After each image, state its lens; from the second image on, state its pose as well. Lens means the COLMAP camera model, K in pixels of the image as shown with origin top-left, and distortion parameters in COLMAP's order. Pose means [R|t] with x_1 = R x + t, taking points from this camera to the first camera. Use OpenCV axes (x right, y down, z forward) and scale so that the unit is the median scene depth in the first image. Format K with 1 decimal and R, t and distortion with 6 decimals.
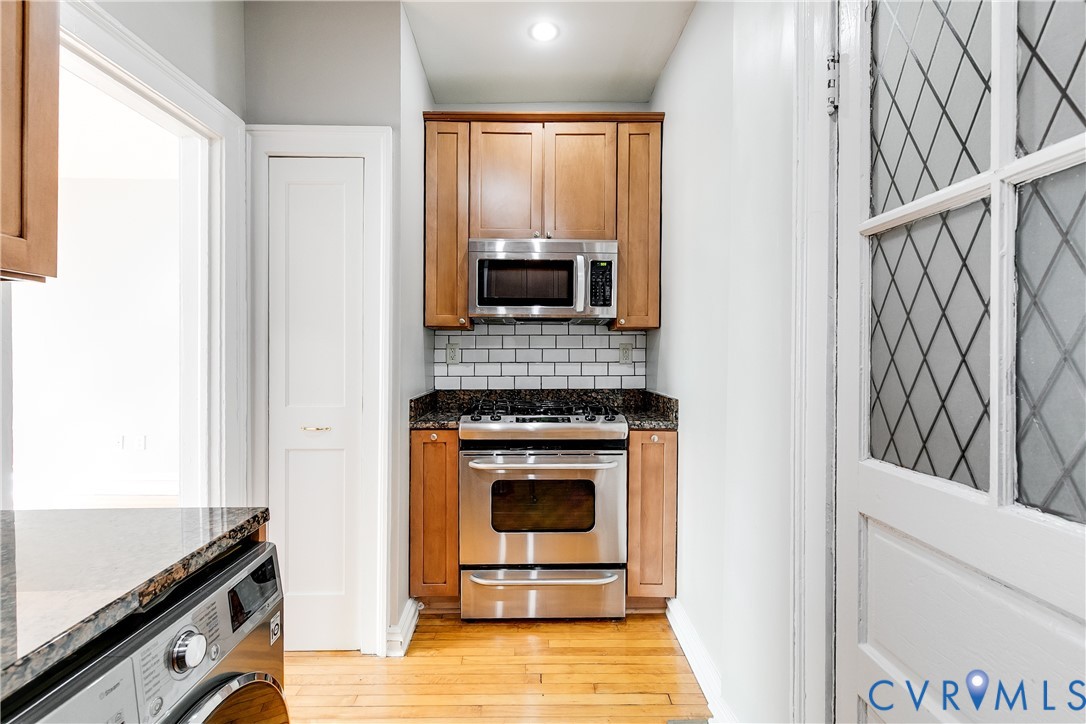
lens RADIAL K [[509.1, 0, 532.5], [0, 509.1, 359.0], [0, 0, 1]] dist [0.002613, -0.000400]
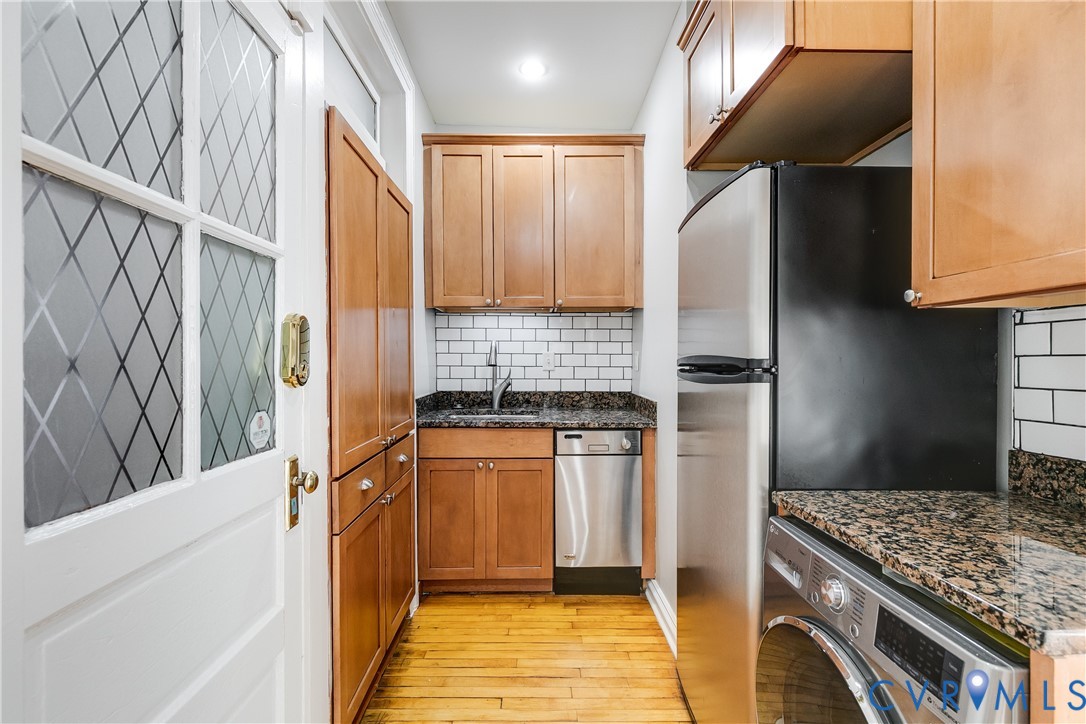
lens RADIAL K [[494.6, 0, 554.5], [0, 494.6, 361.1], [0, 0, 1]] dist [-0.000380, -0.001273]
pose [[-0.999451, -0.005254, -0.032703, 0.025657], [-0.005671, 0.999903, 0.012684, -0.008734], [0.032633, 0.012863, -0.999385, 0.765115]]
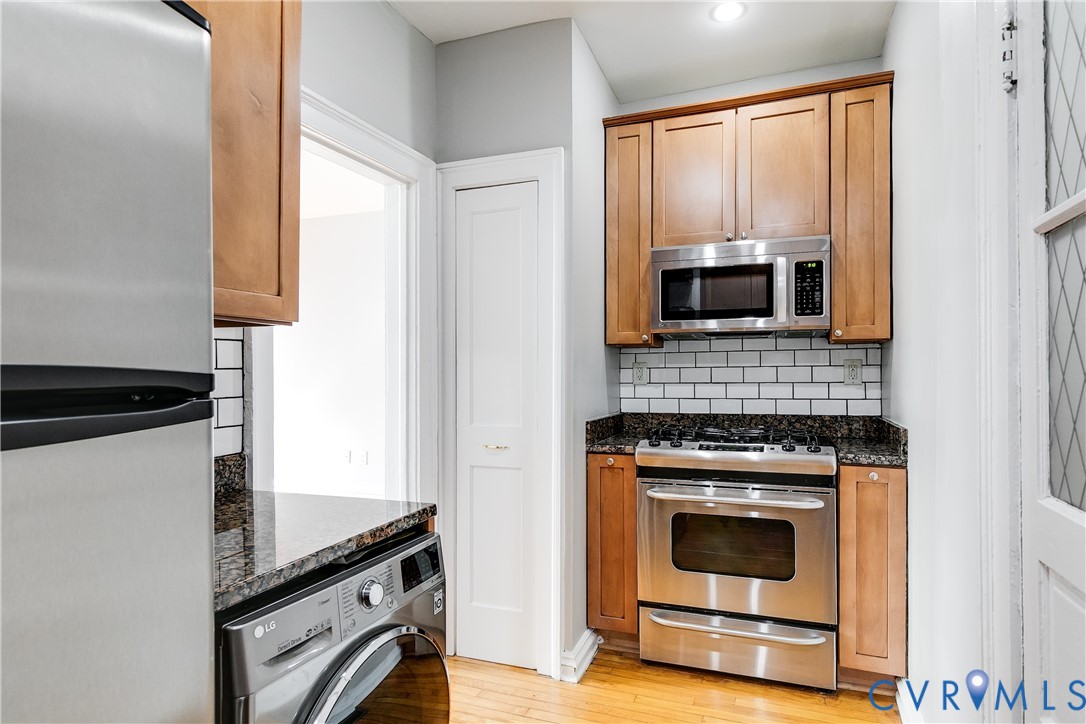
lens RADIAL K [[620.7, 0, 539.2], [0, 620.7, 372.0], [0, 0, 1]] dist [-0.001638, -0.000525]
pose [[0.925471, -0.007729, -0.378740, 0.130881], [0.003679, 0.999928, -0.011415, -0.001190], [0.378801, 0.009171, 0.925433, -0.131212]]
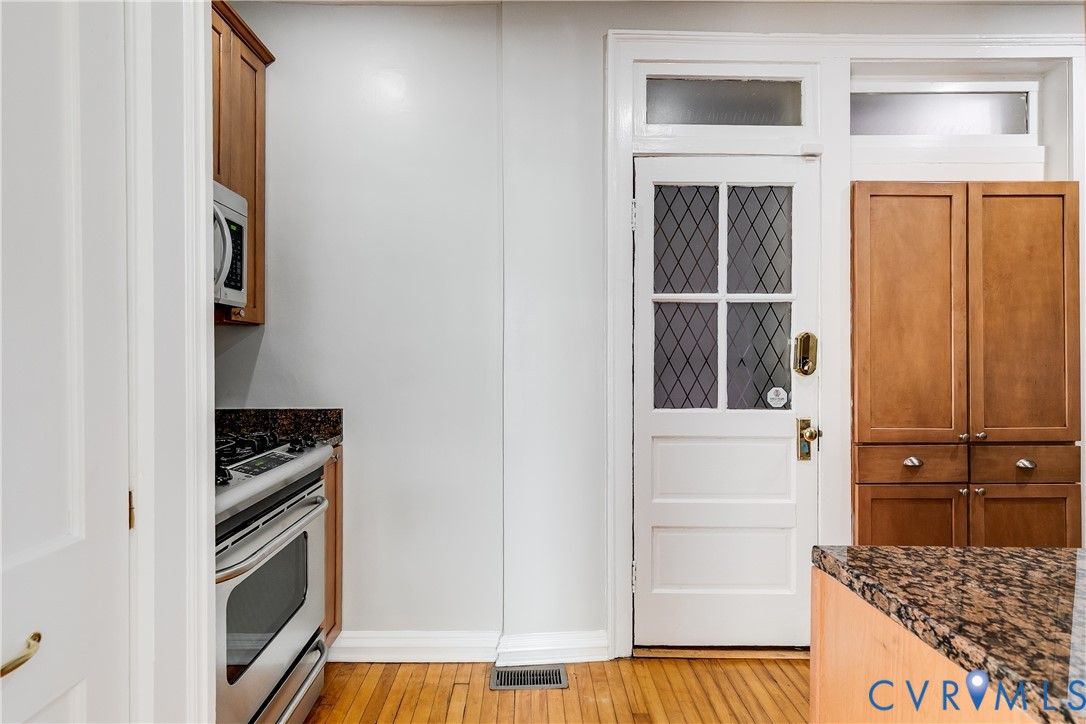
lens RADIAL K [[509.1, 0, 532.5], [0, 509.1, 359.0], [0, 0, 1]] dist [0.002613, -0.000400]
pose [[-0.026661, -0.007907, 0.999613, -0.668242], [0.007627, 0.999938, 0.008113, -0.014356], [-0.999615, 0.007841, -0.026599, 0.739548]]
